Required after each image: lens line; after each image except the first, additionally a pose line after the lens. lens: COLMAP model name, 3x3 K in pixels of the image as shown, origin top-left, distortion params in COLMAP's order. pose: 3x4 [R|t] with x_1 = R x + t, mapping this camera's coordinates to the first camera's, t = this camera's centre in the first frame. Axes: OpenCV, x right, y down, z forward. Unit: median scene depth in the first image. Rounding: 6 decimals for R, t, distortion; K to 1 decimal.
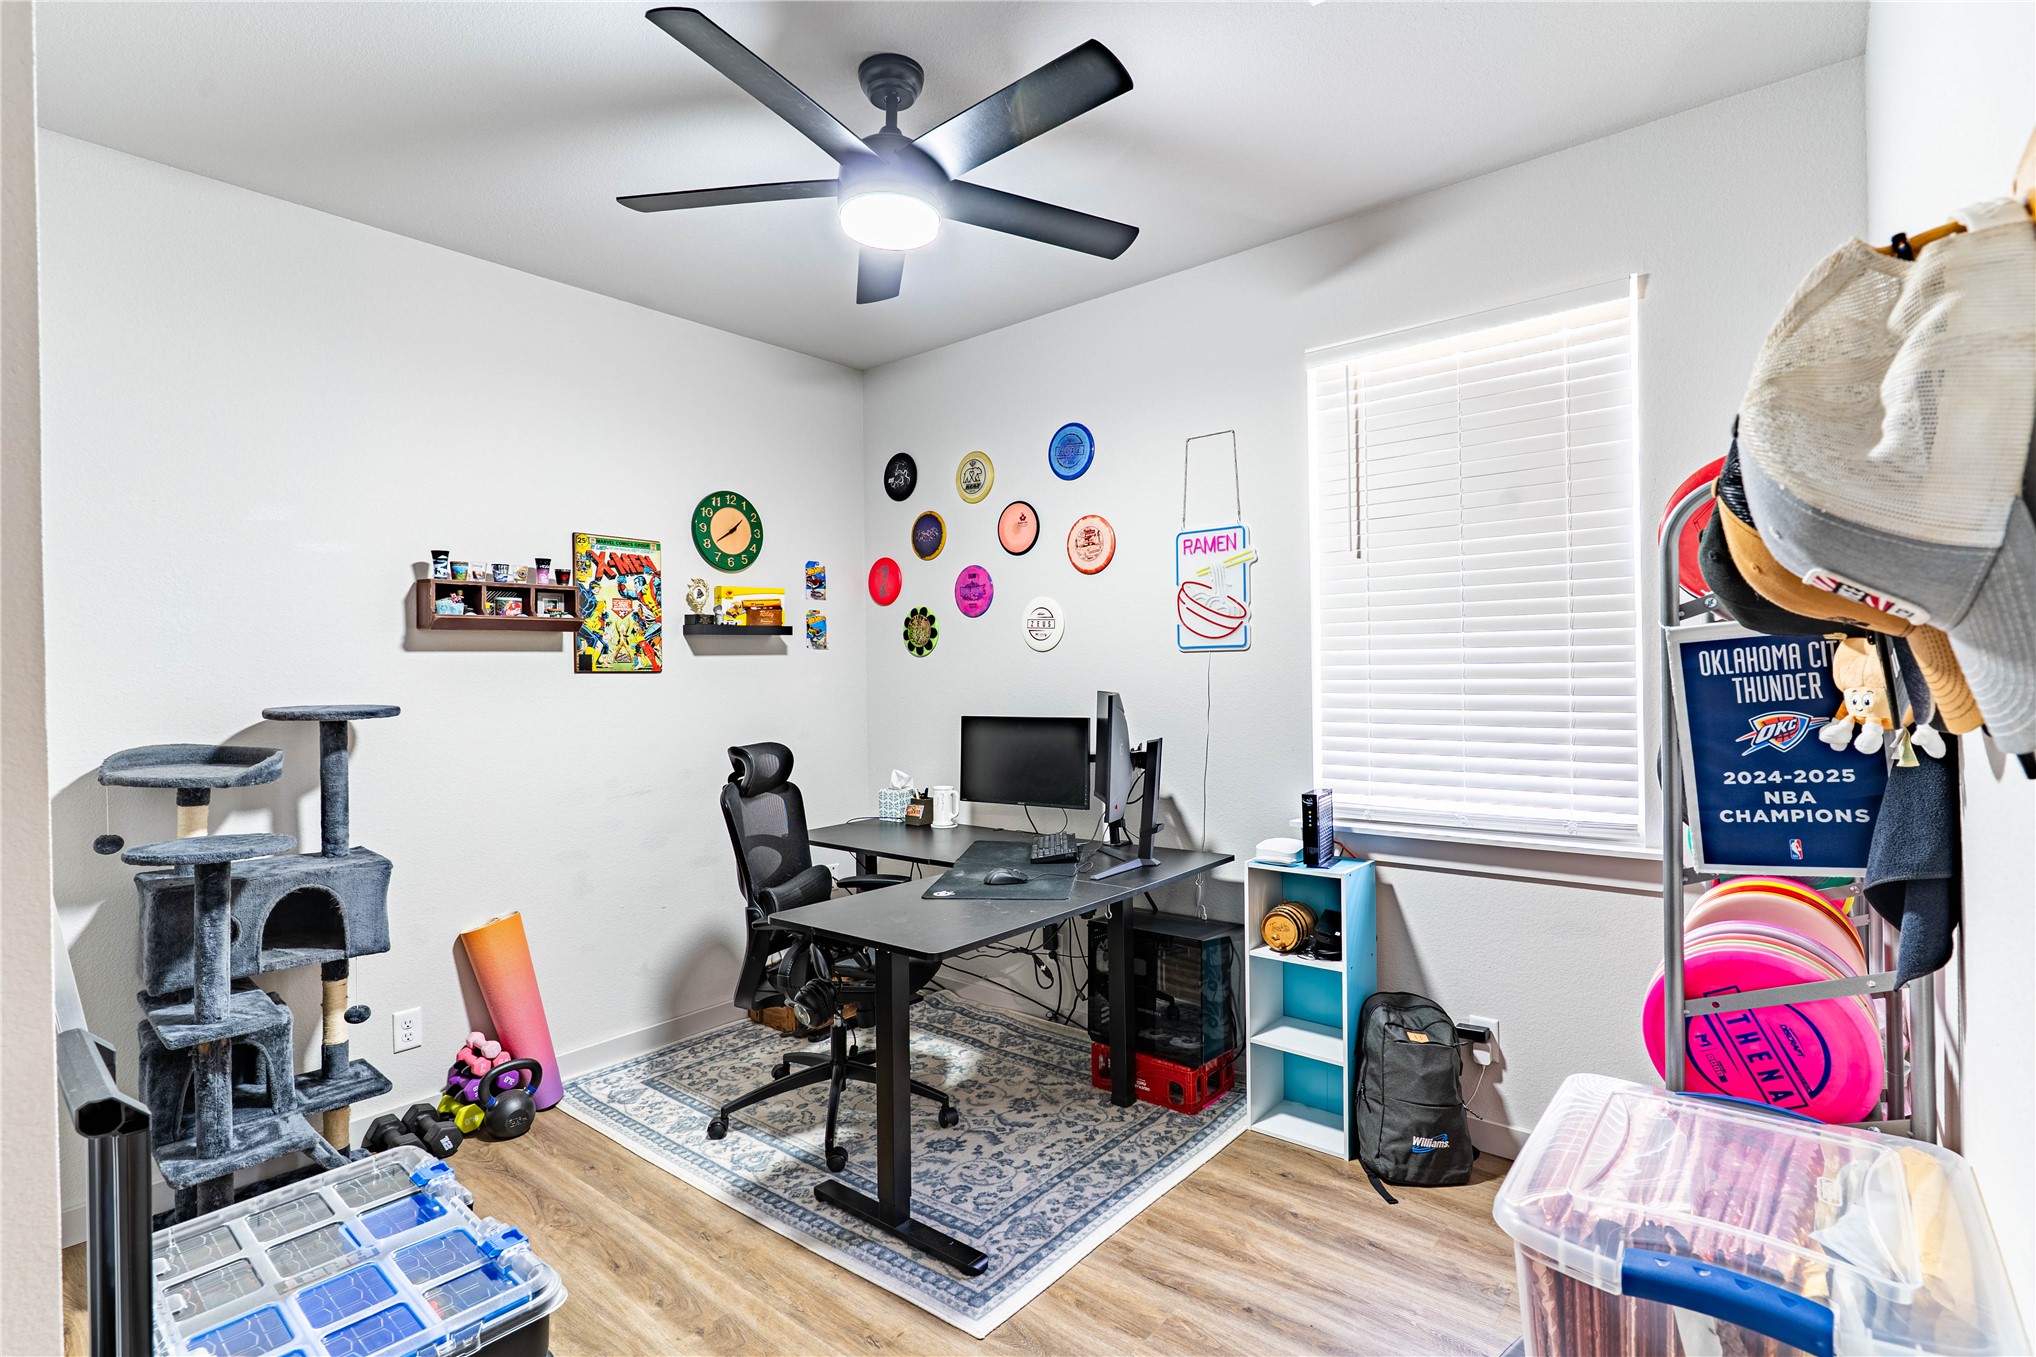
lens RADIAL K [[965.8, 0, 1016.3], [0, 965.8, 673.5], [0, 0, 1]] dist [0.001073, -0.000040]
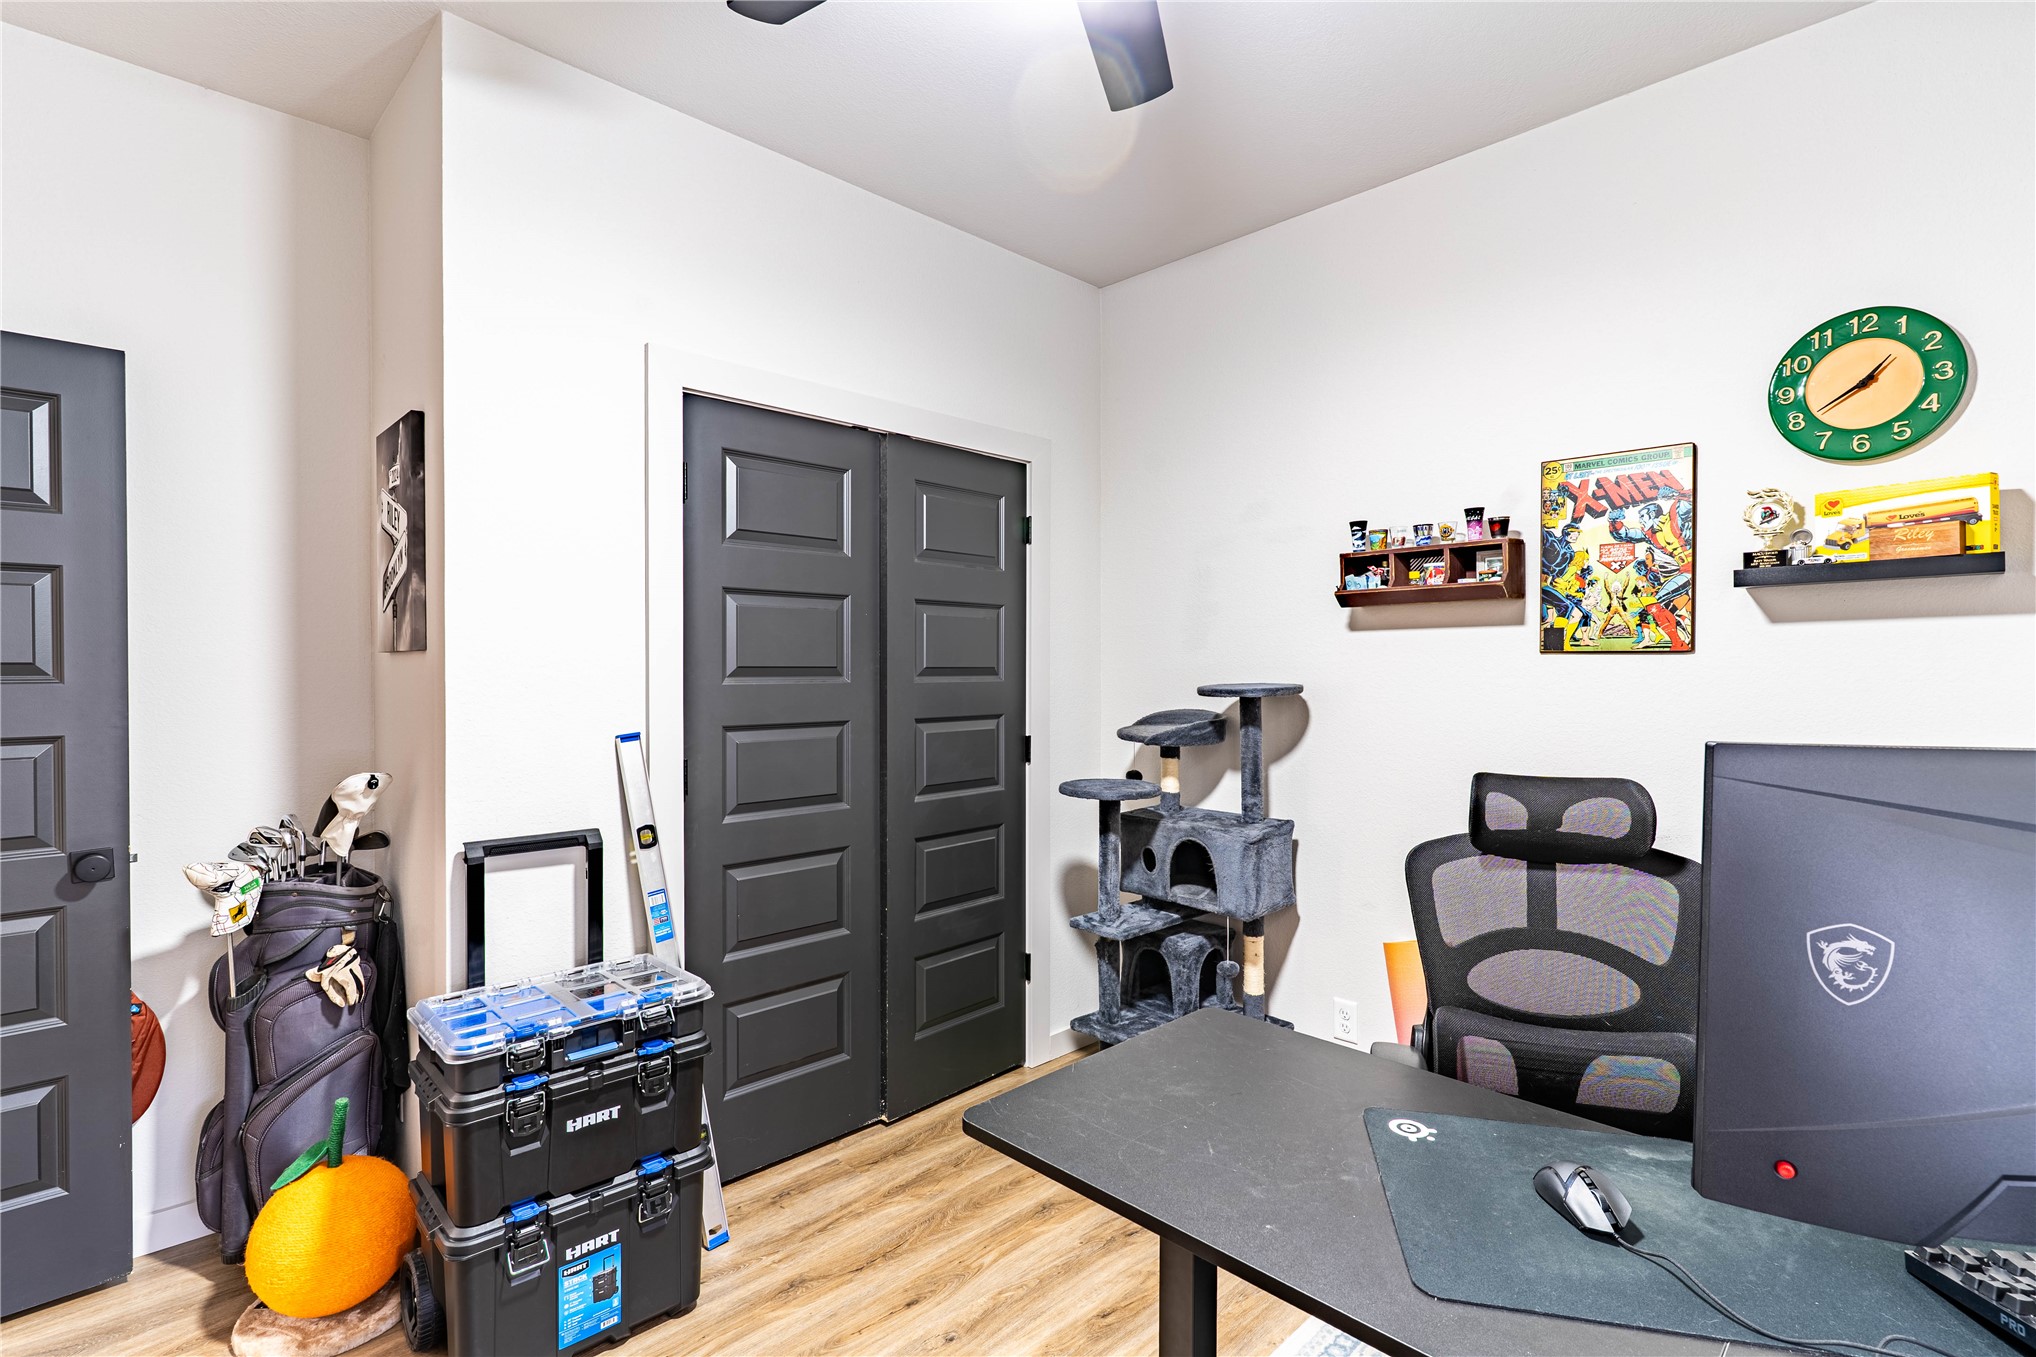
lens RADIAL K [[965.8, 0, 1016.3], [0, 965.8, 673.5], [0, 0, 1]] dist [0.001073, -0.000040]
pose [[-0.101640, 0.022220, -0.994573, 0.306167], [0.002005, 0.999753, 0.022131, -0.002275], [0.994819, 0.000255, -0.101659, 0.650931]]
